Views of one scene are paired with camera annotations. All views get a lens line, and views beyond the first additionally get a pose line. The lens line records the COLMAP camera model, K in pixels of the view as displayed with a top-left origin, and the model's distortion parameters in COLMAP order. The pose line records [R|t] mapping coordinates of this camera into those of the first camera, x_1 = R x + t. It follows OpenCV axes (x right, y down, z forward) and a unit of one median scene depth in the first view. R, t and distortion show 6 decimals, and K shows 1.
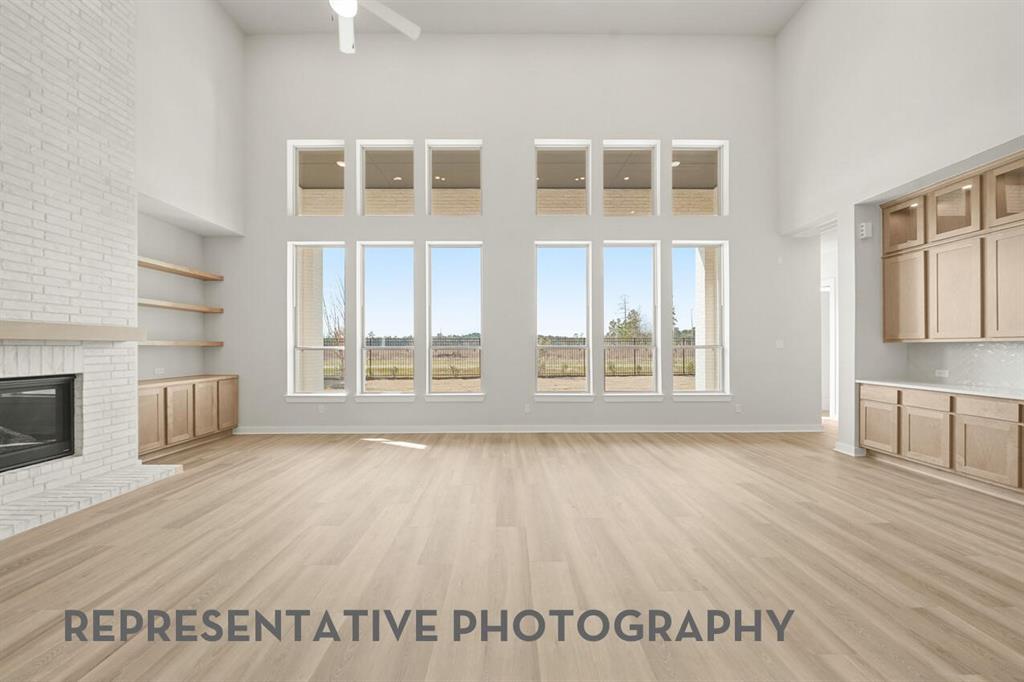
lens RADIAL K [[351.4, 0, 507.6], [0, 351.4, 345.2], [0, 0, 1]] dist [-0.009777, -0.000085]
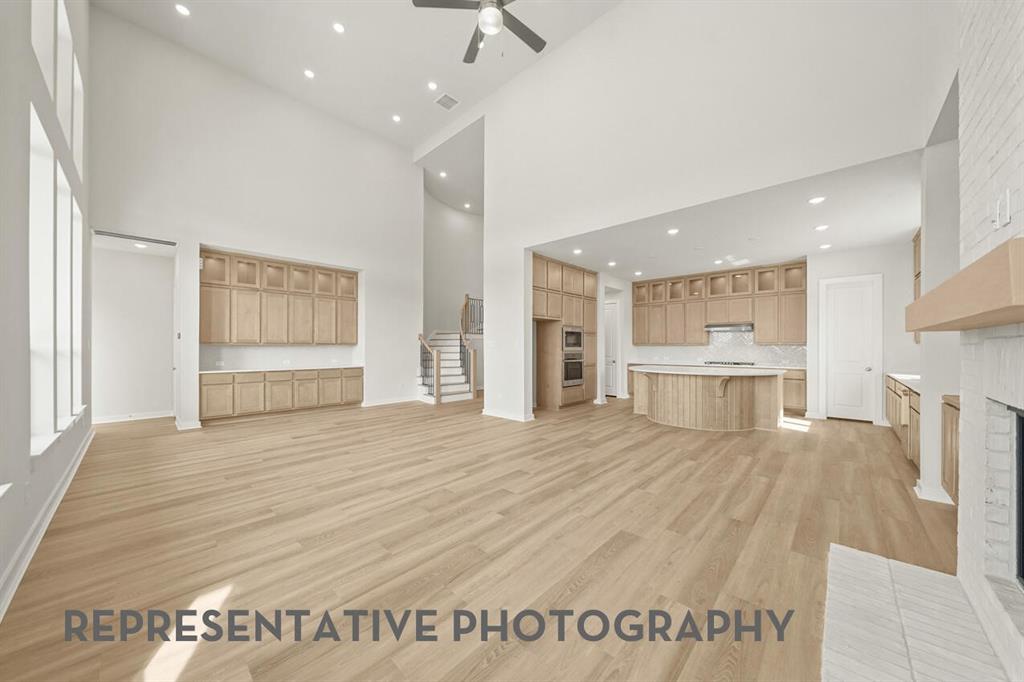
lens RADIAL K [[351.4, 0, 515.5], [0, 351.4, 345.2], [0, 0, 1]] dist [-0.009777, -0.000085]
pose [[-0.732541, 0.004667, 0.680707, -0.907877], [0.000251, 0.999978, -0.006585, 0.005662], [-0.680723, -0.004653, -0.732526, 1.253560]]
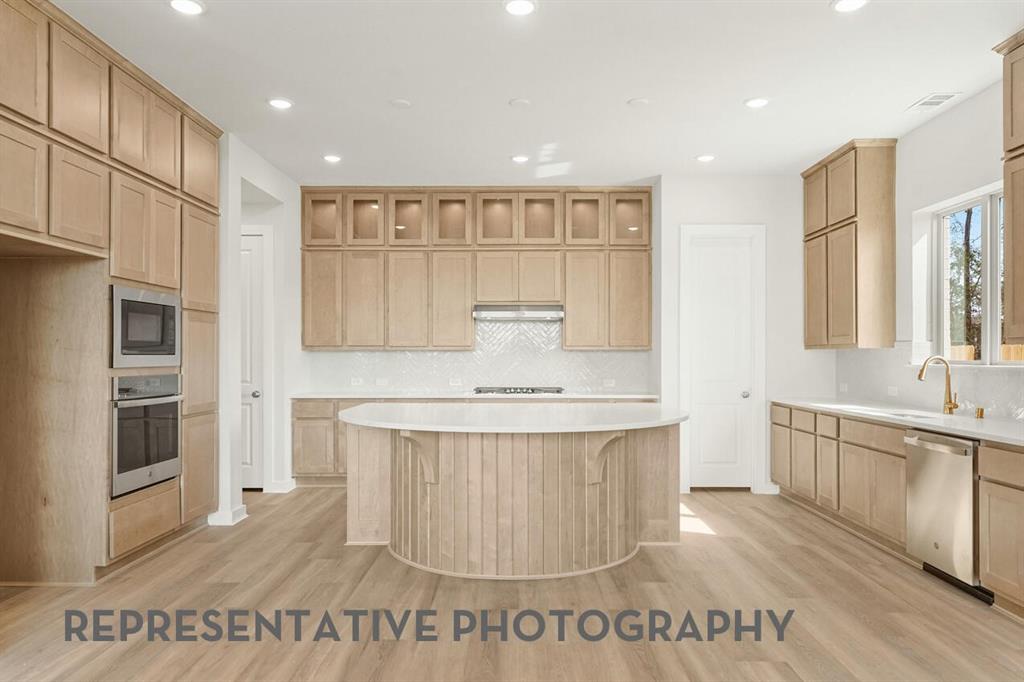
lens RADIAL K [[679.0, 0, 515.9], [0, 679.0, 350.4], [0, 0, 1]] dist [0.000012, 0.002114]
pose [[-0.999865, 0.000986, 0.016383, -0.449691], [0.000865, 0.999972, -0.007401, 0.005290], [-0.016390, -0.007386, -0.999838, 0.728306]]
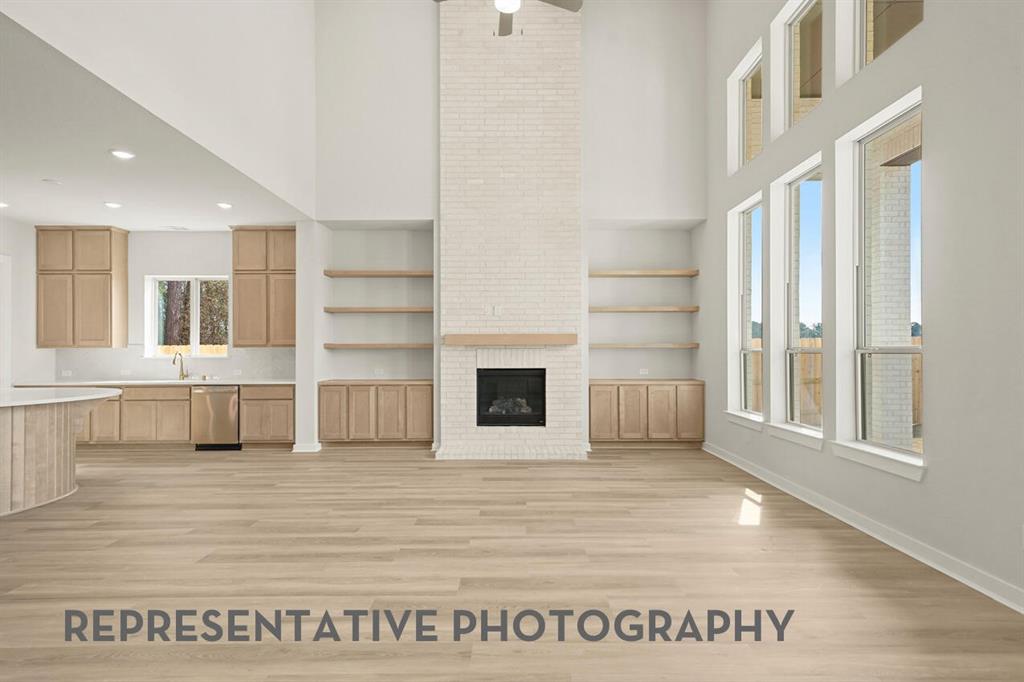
lens RADIAL K [[529.4, 0, 512.7], [0, 529.4, 345.2], [0, 0, 1]] dist [0.005701, 0.000055]
pose [[-0.004277, -0.010720, -0.999933, 0.754401], [0.006068, 0.999924, -0.010746, 0.009037], [0.999972, -0.006114, -0.004212, 0.736633]]
